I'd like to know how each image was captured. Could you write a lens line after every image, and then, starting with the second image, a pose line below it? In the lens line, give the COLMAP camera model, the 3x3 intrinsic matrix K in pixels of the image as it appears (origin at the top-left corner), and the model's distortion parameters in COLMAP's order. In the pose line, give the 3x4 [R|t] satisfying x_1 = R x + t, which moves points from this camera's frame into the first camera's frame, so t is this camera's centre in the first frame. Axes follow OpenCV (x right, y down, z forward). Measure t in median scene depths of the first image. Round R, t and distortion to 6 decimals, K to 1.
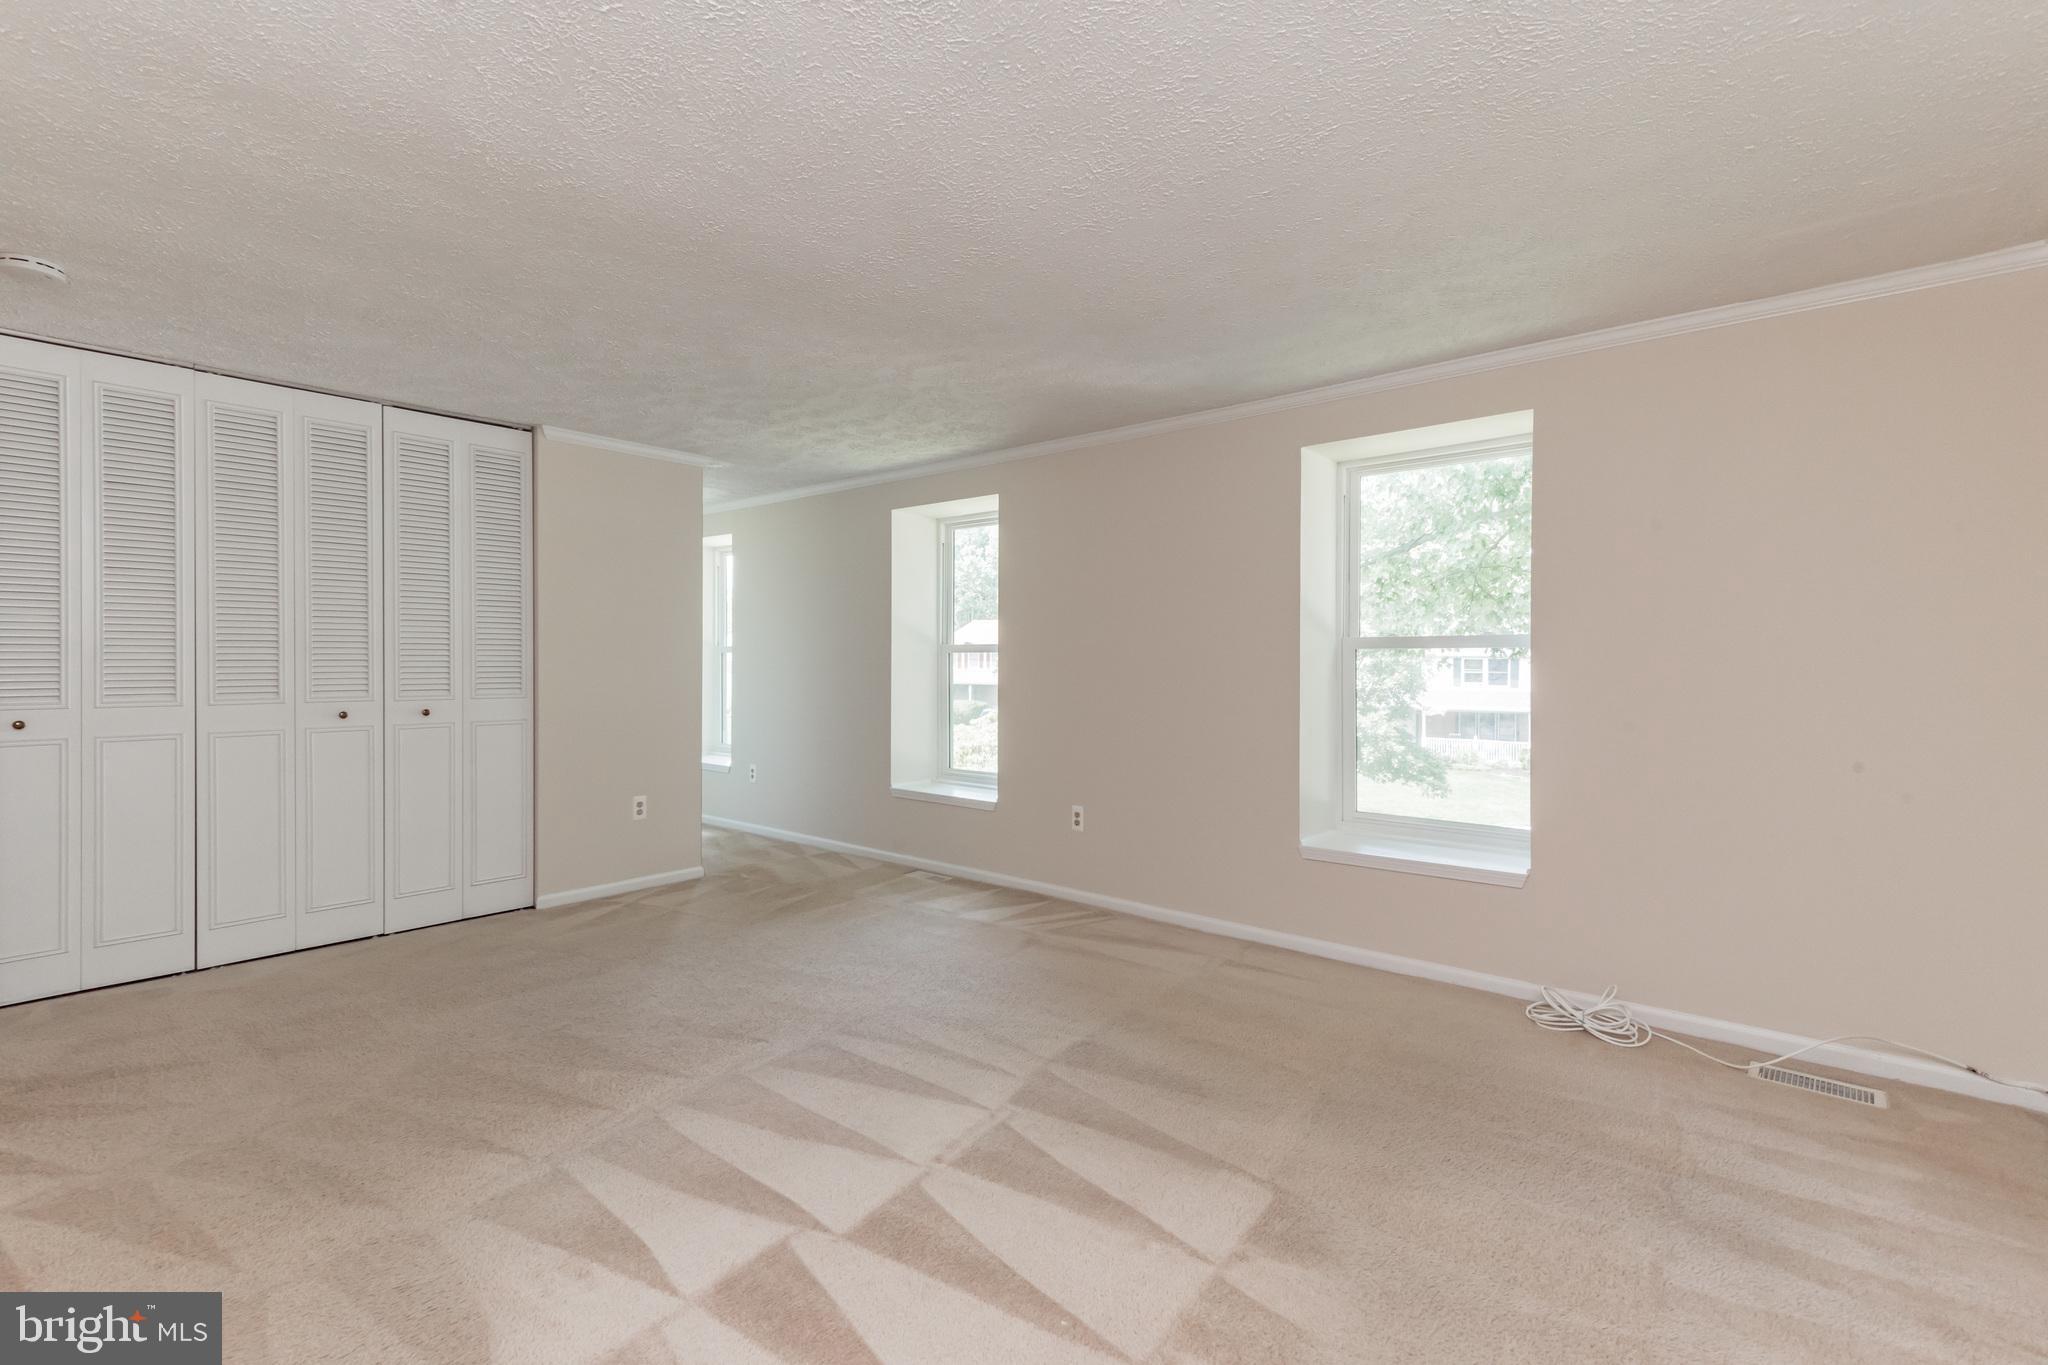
lens RADIAL K [[928.3, 0, 1012.6], [0, 928.3, 670.1], [0, 0, 1]] dist [0.011636, -0.003536]
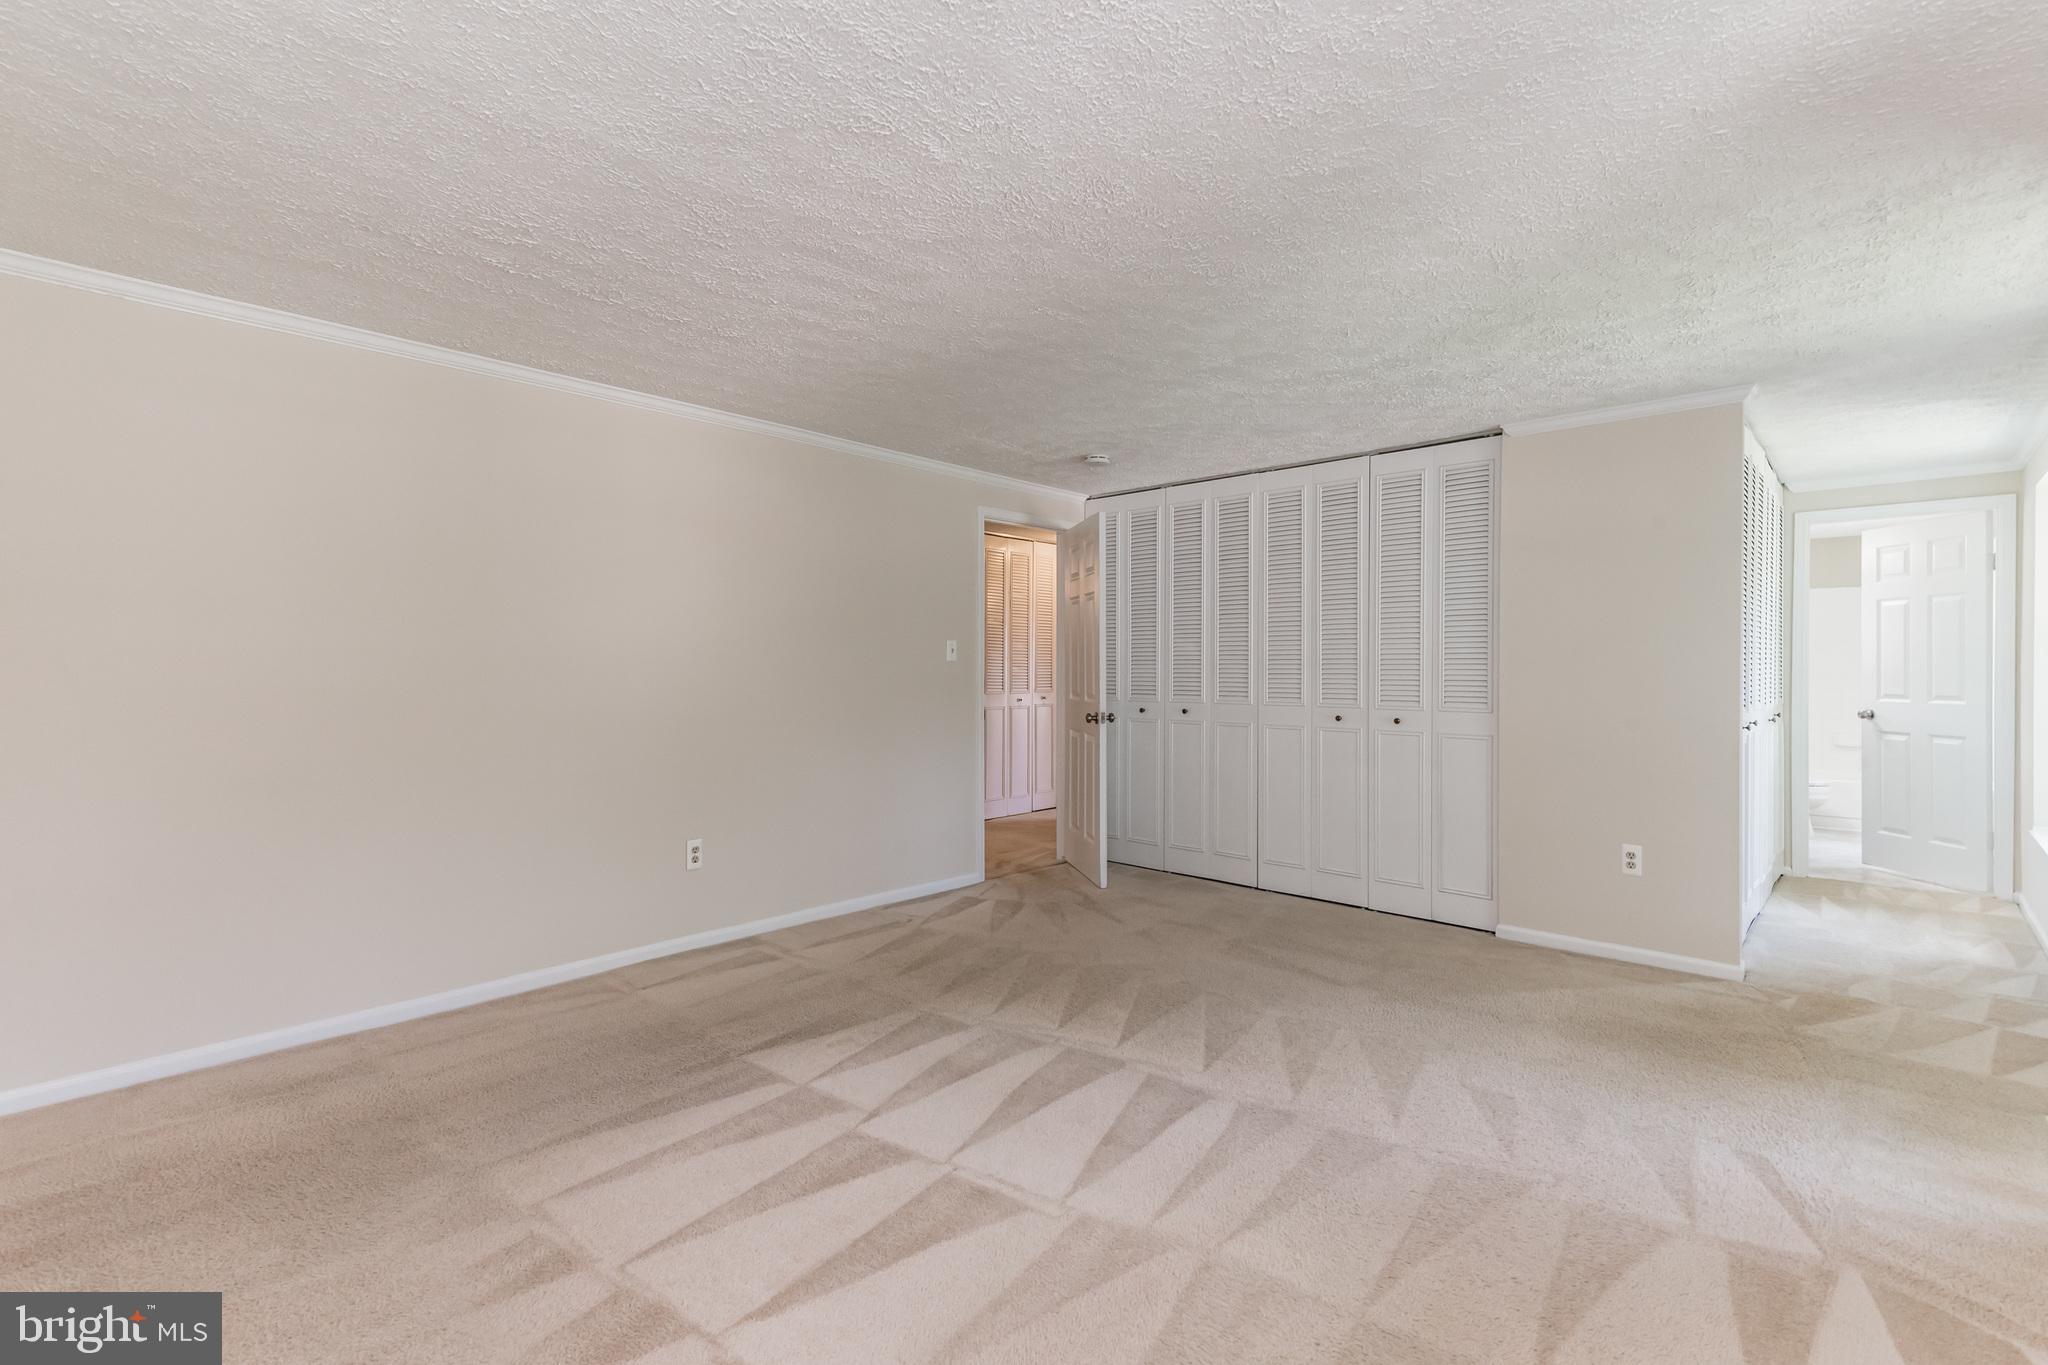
lens RADIAL K [[928.3, 0, 1009.3], [0, 928.3, 679.6], [0, 0, 1]] dist [0.011636, -0.003536]
pose [[-0.058958, 0.004639, -0.998250, 0.500968], [-0.012959, 0.999901, 0.005413, -0.003683], [0.998176, 0.013256, -0.058892, 0.604756]]
